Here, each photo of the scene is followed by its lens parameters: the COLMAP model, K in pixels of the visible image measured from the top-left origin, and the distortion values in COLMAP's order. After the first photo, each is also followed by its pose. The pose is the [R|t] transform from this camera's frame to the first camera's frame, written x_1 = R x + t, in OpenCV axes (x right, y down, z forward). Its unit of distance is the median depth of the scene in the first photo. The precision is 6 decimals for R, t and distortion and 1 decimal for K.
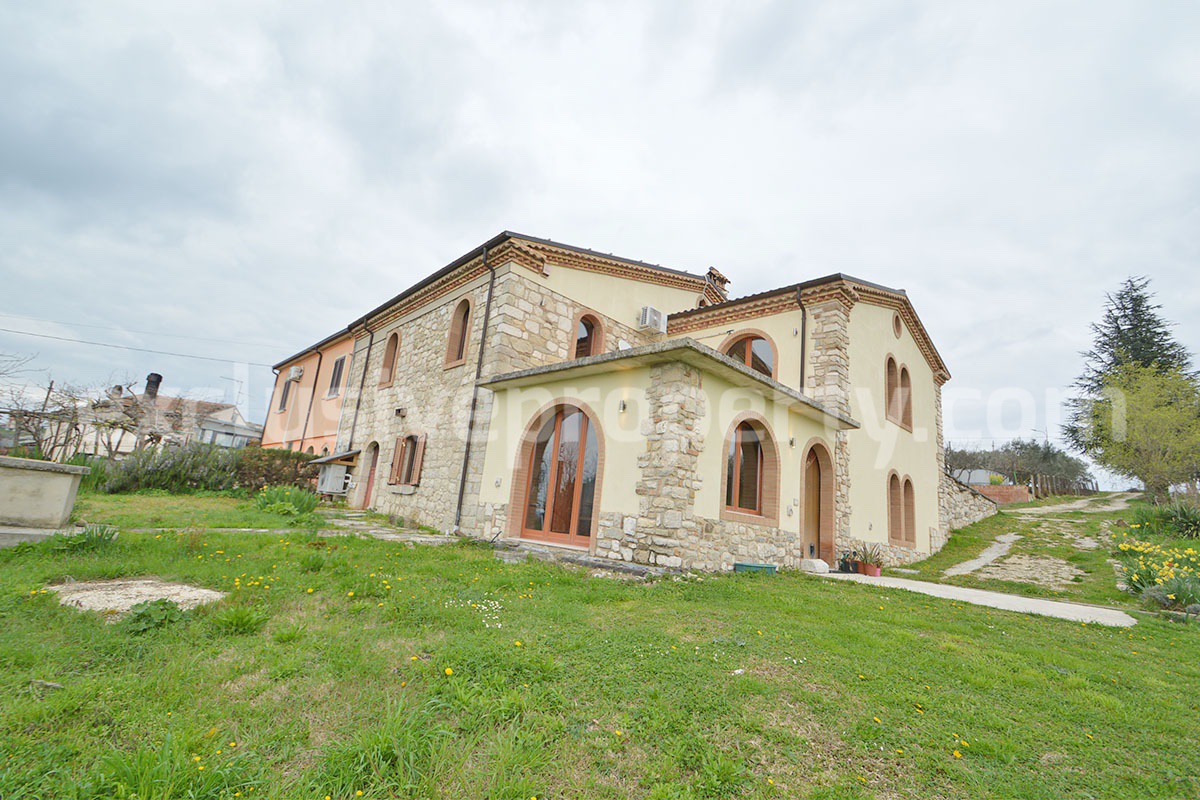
lens RADIAL K [[536.5, 0, 592.2], [0, 536.5, 403.1], [0, 0, 1]] dist [0.014979, -0.016078]
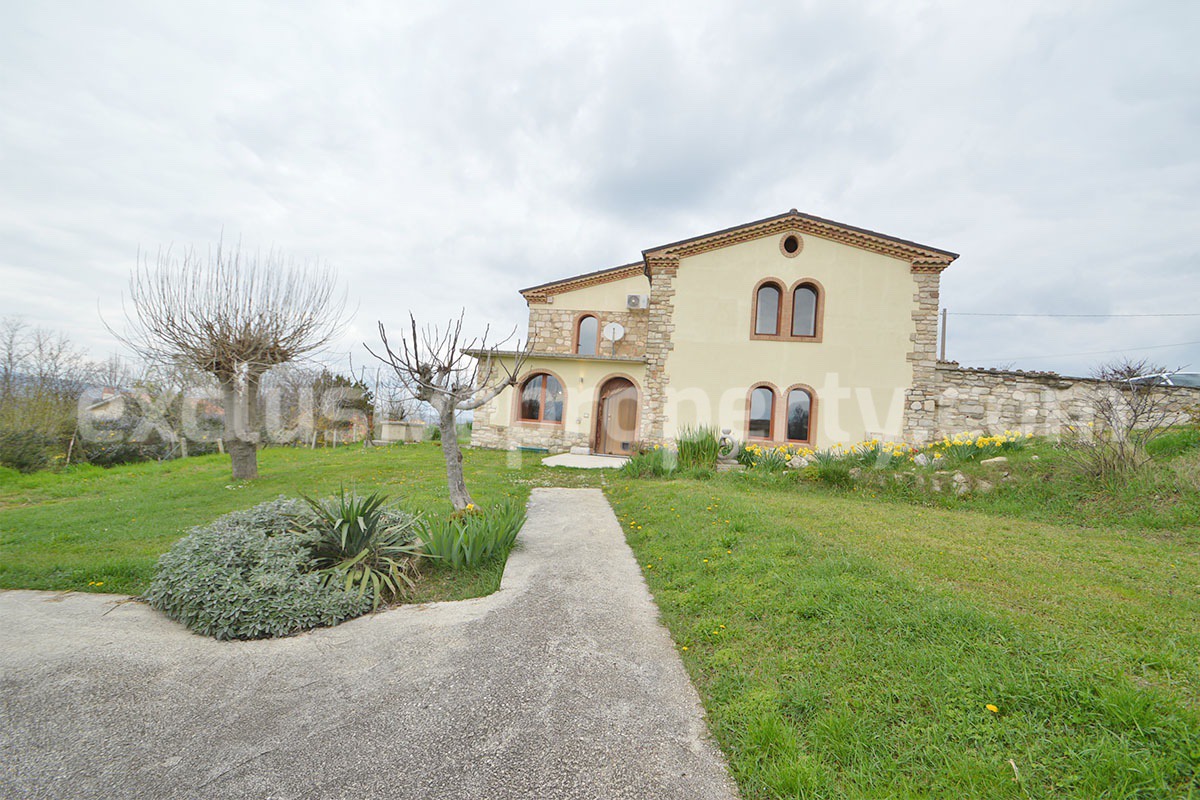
lens RADIAL K [[536.5, 0, 601.2], [0, 536.5, 400.0], [0, 0, 1]] dist [0.014979, -0.016078]
pose [[0.574300, -0.109401, -0.811302, 1.414185], [0.156185, 0.987469, -0.022598, 0.146149], [0.803608, -0.113735, 0.584190, 0.057011]]
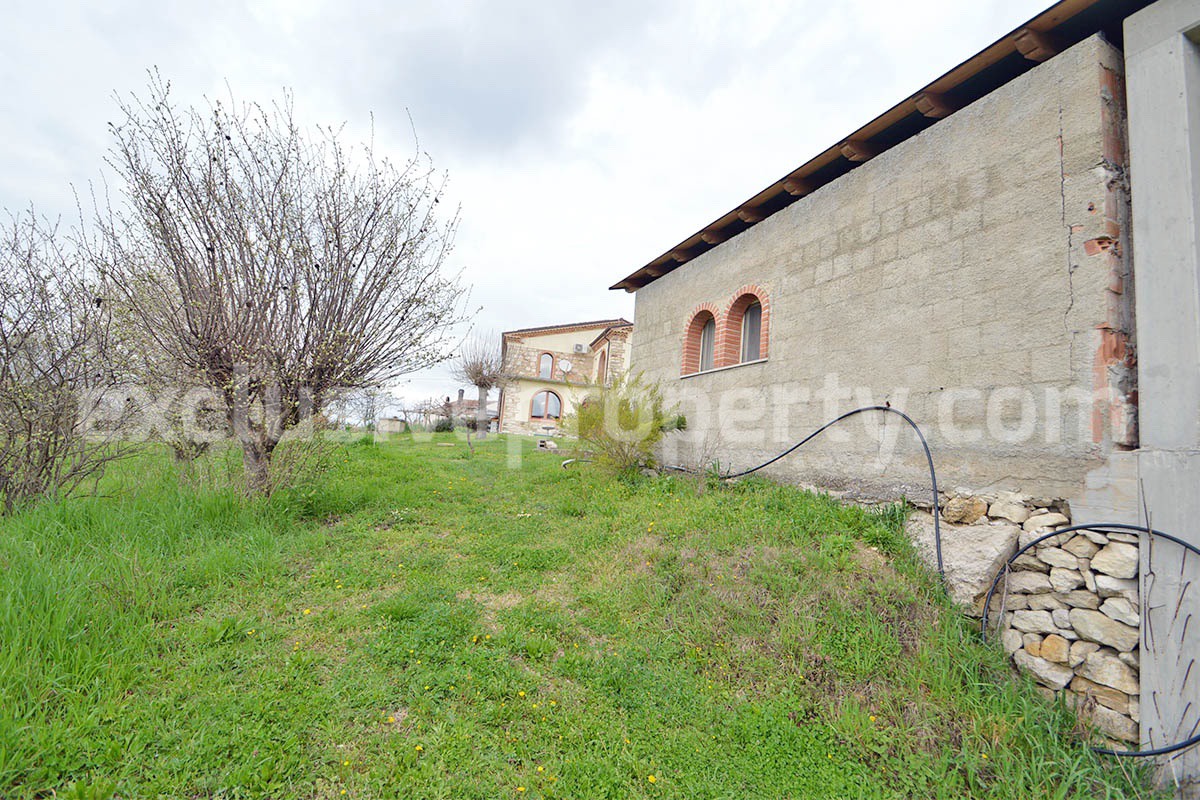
lens RADIAL K [[536.5, 0, 597.8], [0, 536.5, 406.1], [0, 0, 1]] dist [0.014979, -0.016078]
pose [[0.848697, -0.085461, -0.521928, 1.607002], [0.111635, 0.993571, 0.018840, 0.068551], [0.516963, -0.074255, 0.852781, -1.125041]]
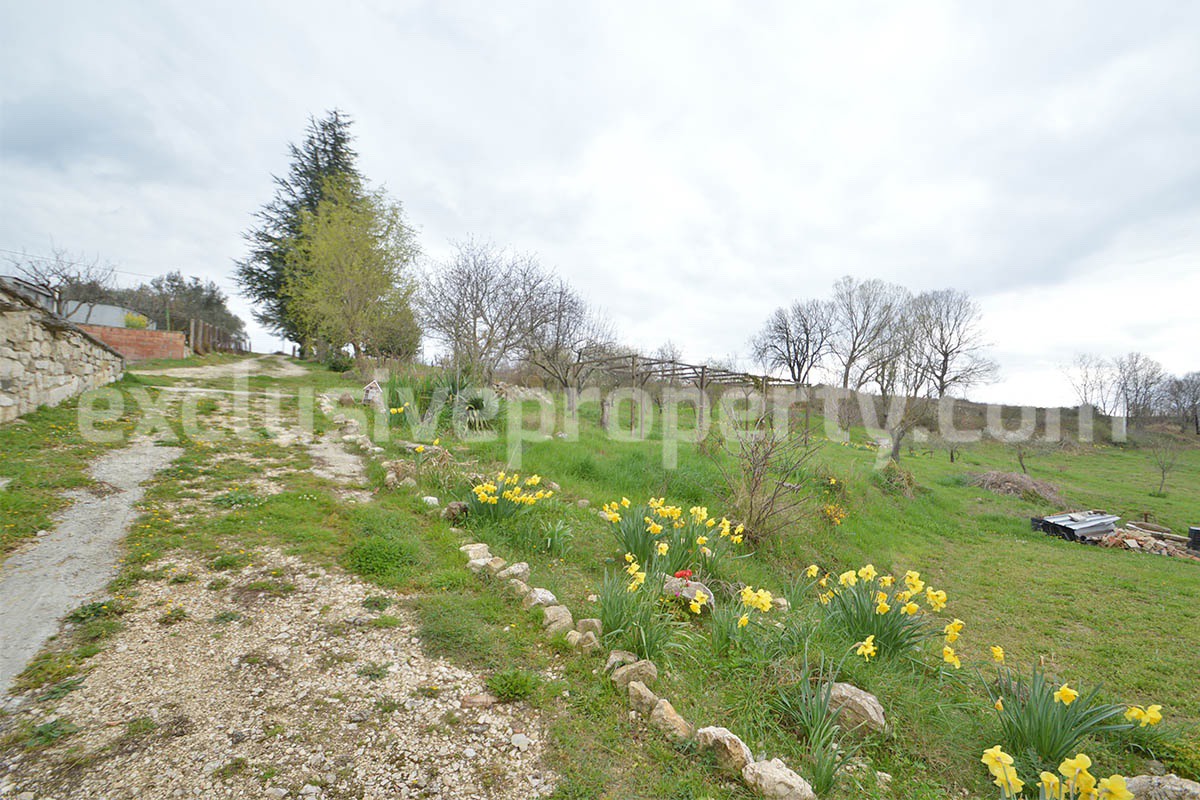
lens RADIAL K [[536.5, 0, 605.6], [0, 536.5, 407.9], [0, 0, 1]] dist [0.014979, -0.016078]
pose [[0.216843, -0.045041, 0.975167, 0.716198], [-0.216054, 0.971948, 0.092935, 0.176986], [-0.951998, -0.230841, 0.201028, 0.927345]]
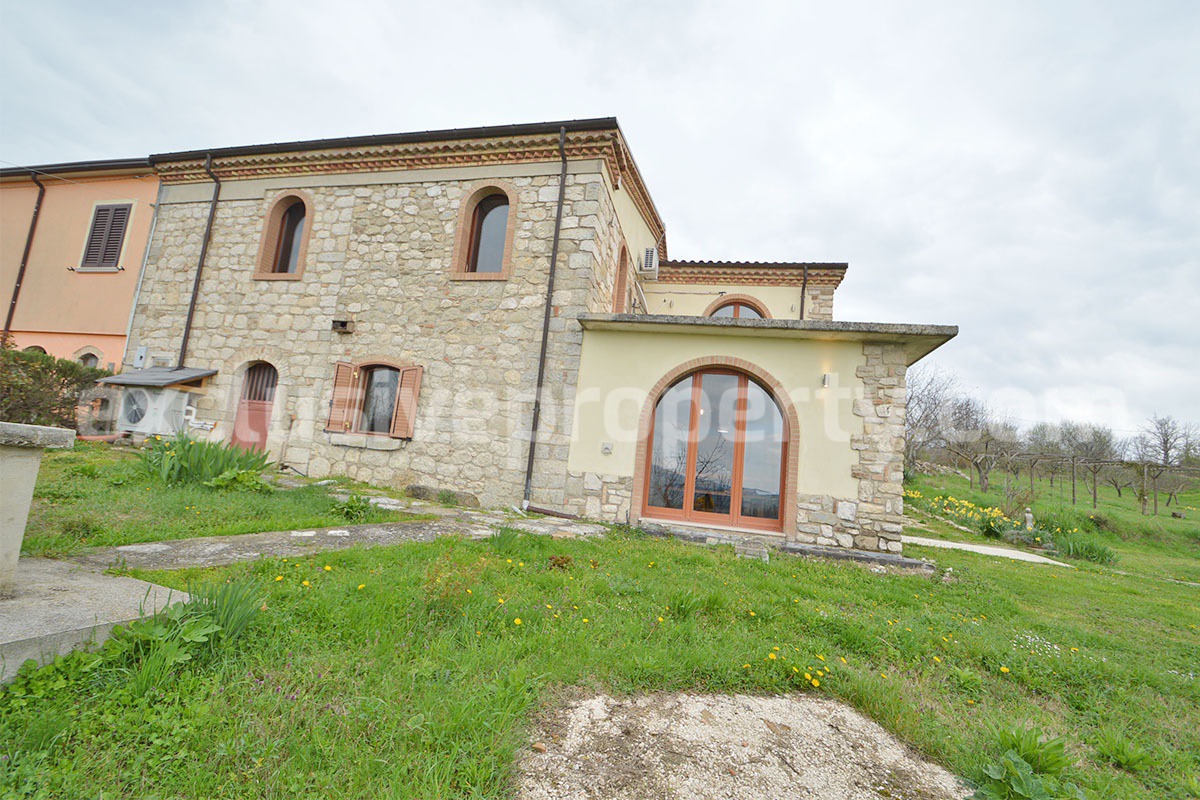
lens RADIAL K [[536.5, 0, 597.2], [0, 536.5, 407.0], [0, 0, 1]] dist [0.014979, -0.016078]
pose [[0.834365, 0.059585, 0.547983, -0.525490], [-0.135380, 0.985842, 0.098934, 0.008265], [-0.534330, -0.156733, 0.830618, 0.299949]]
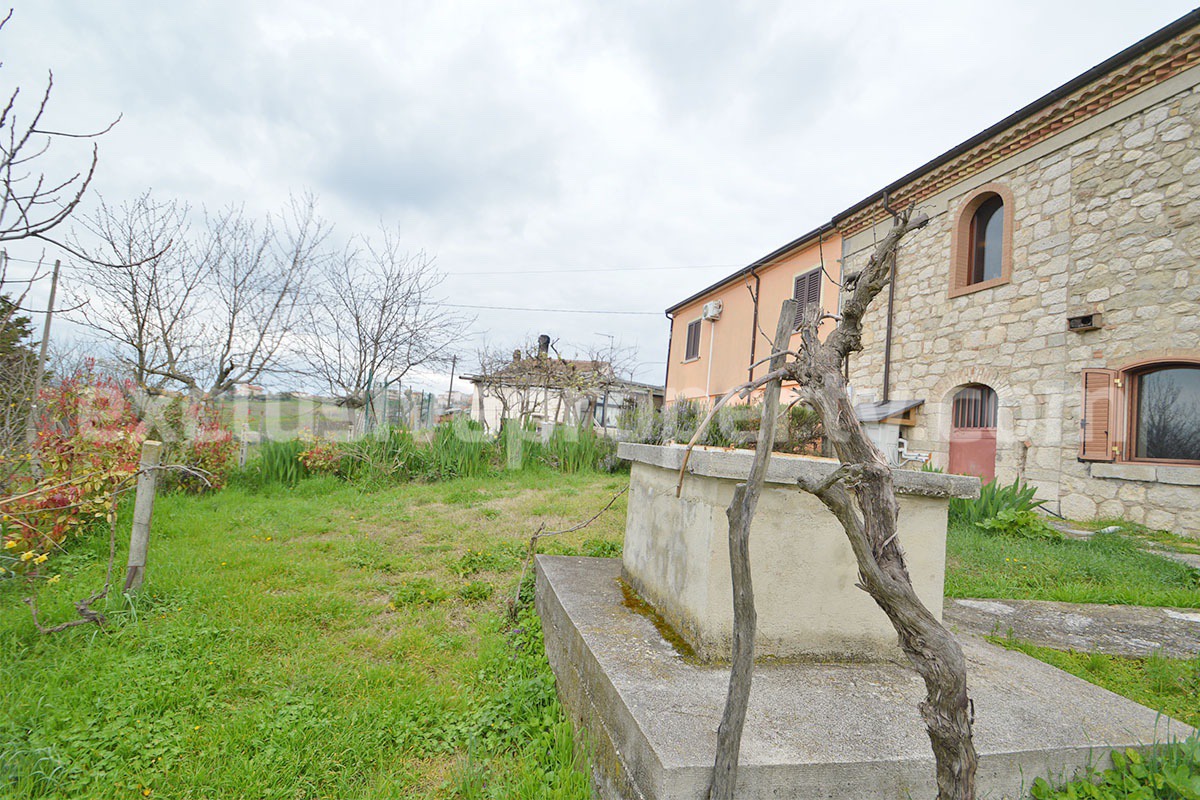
lens RADIAL K [[536.5, 0, 596.8], [0, 536.5, 406.0], [0, 0, 1]] dist [0.014979, -0.016078]
pose [[0.884568, -0.045264, -0.464210, -0.620665], [0.090797, 0.992950, 0.076197, 0.017037], [0.457489, -0.109550, 0.882441, 0.374072]]
